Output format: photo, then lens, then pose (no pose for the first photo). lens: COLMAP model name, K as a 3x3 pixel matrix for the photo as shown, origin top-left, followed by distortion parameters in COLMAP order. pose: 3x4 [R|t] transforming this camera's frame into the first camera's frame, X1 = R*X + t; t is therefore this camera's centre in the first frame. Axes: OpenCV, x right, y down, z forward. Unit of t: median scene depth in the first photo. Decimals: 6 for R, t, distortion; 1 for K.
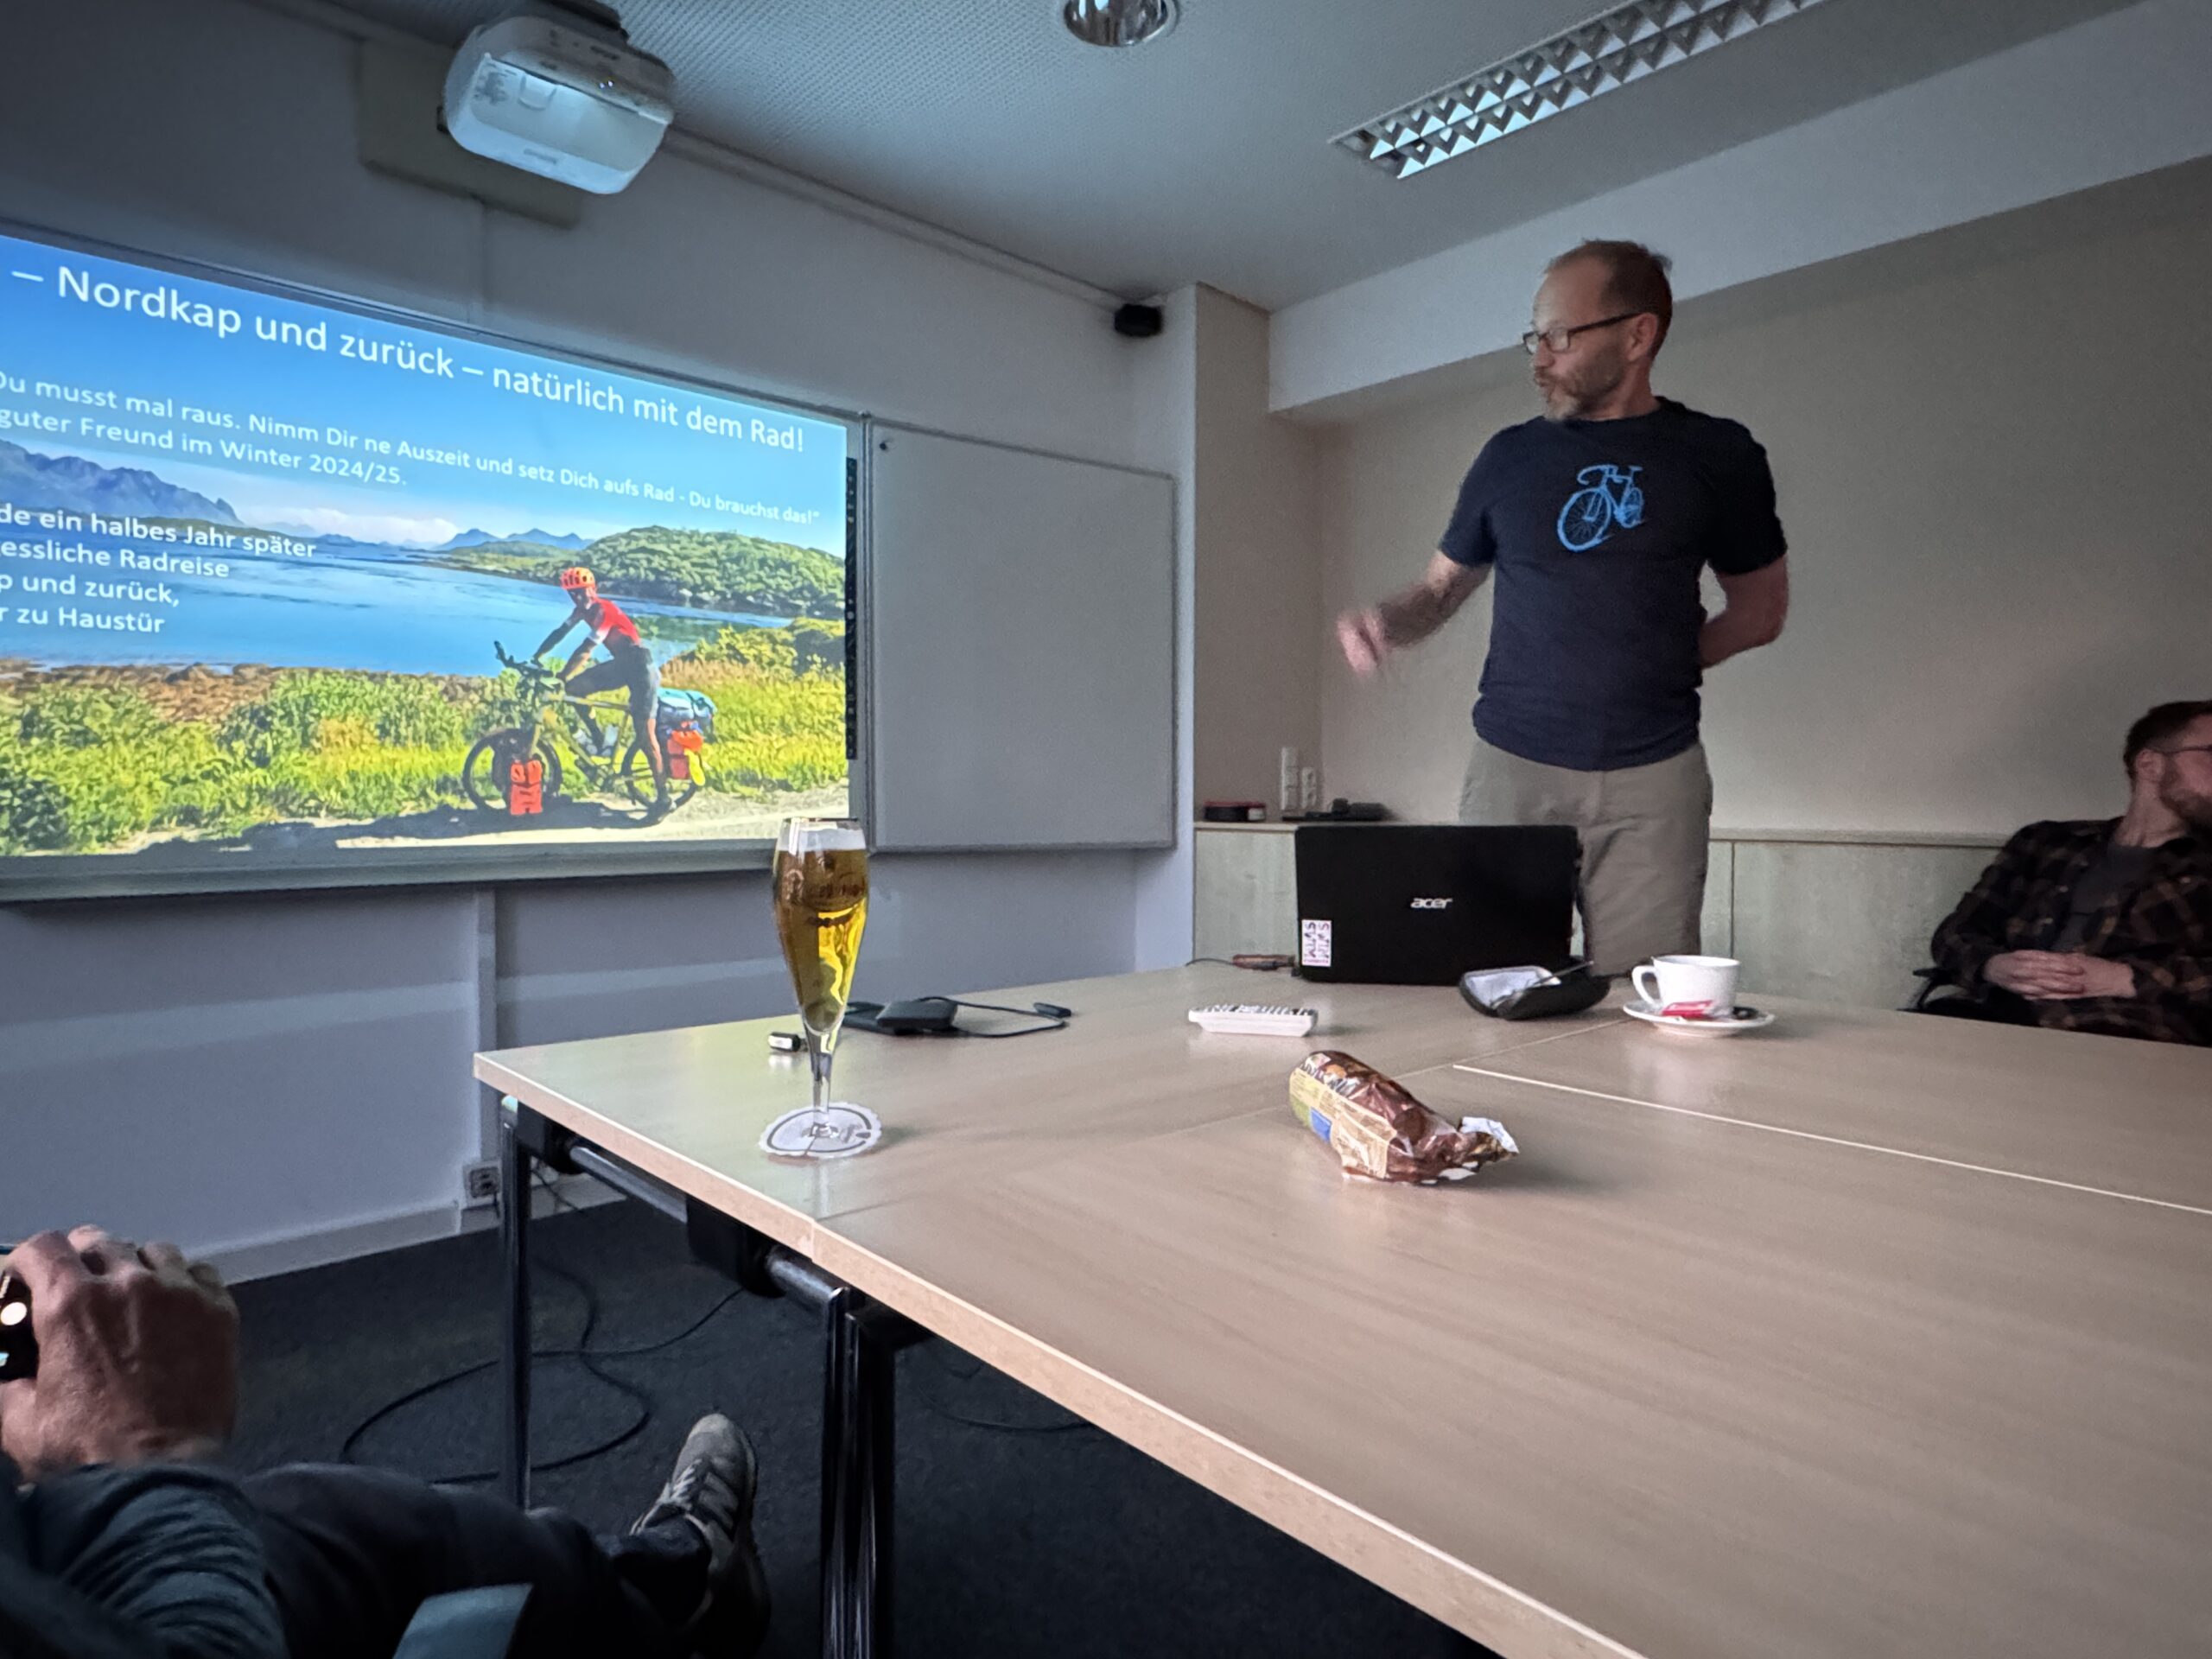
lens RADIAL K [[1275.7, 0, 1103.9], [0, 1275.7, 823.5], [0, 0, 1]] dist [-0.000169, -0.000510]
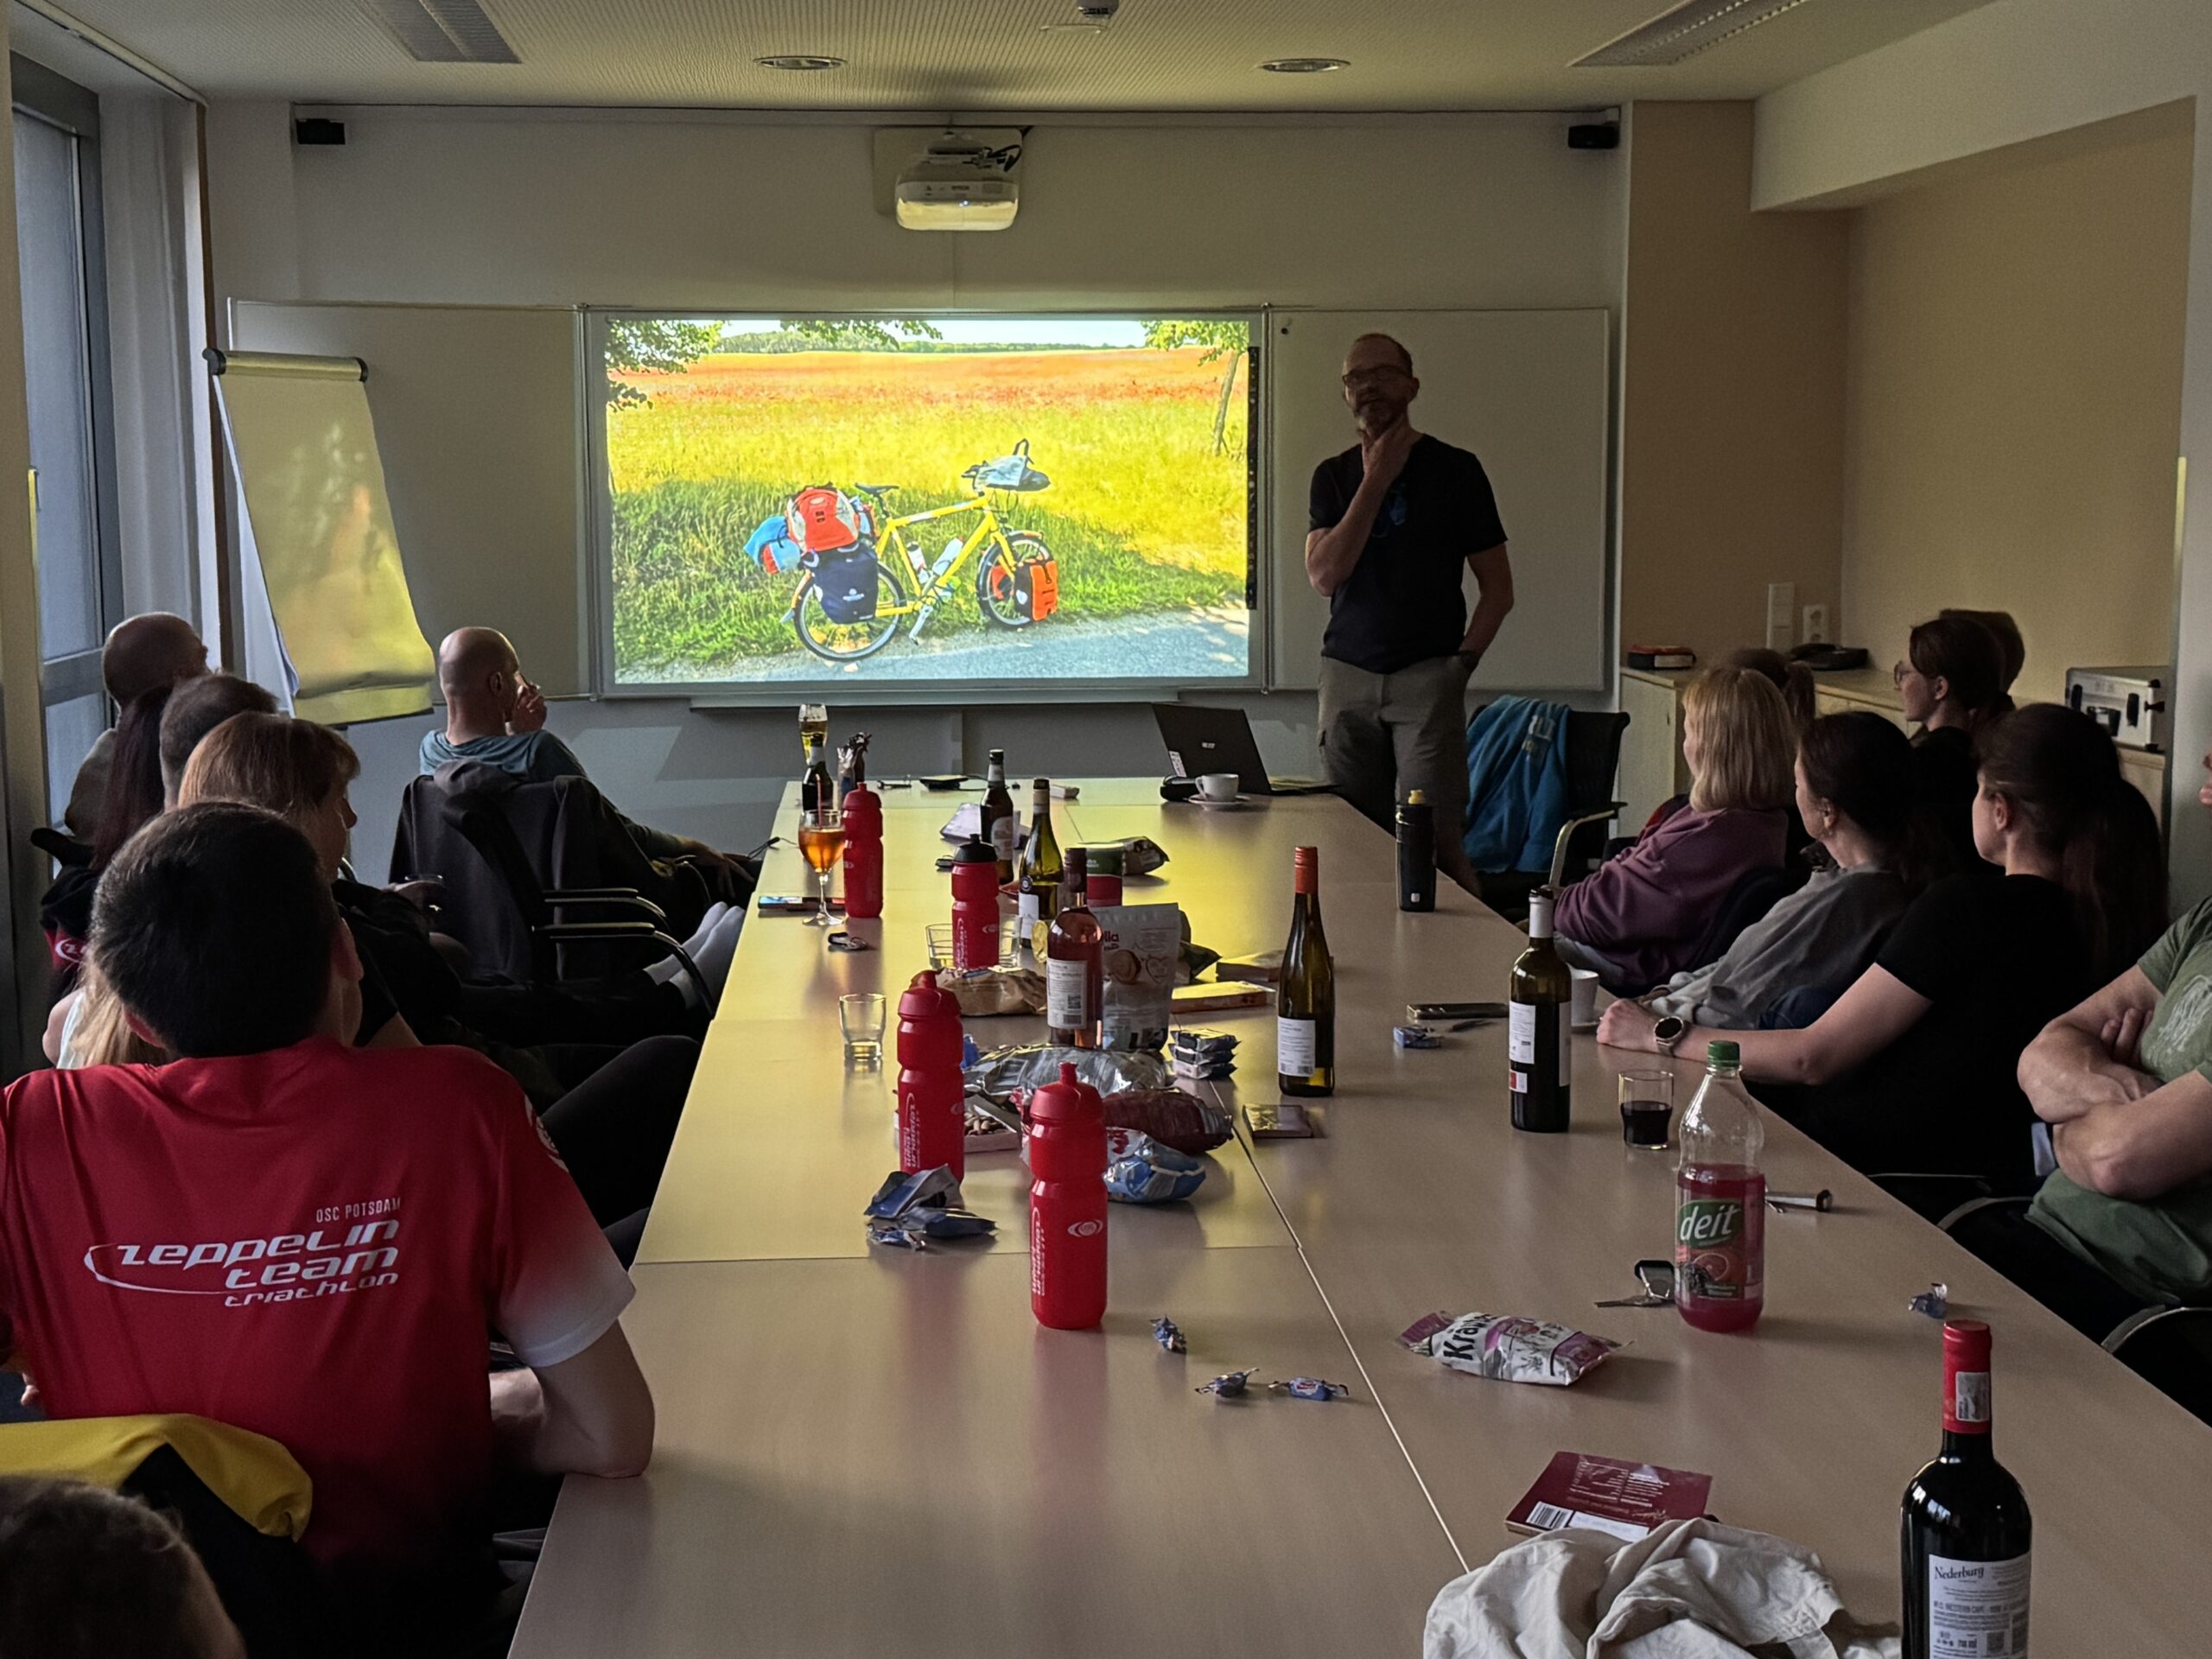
lens RADIAL K [[2962.2, 0, 1106.2], [0, 2962.2, 831.2], [0, 0, 1]] dist [-0.033011, 0.000000]
pose [[0.794012, 0.068687, -0.604010, 1.312450], [-0.006820, 0.994540, 0.104133, -0.126706], [0.607864, -0.078563, 0.790145, -1.197121]]
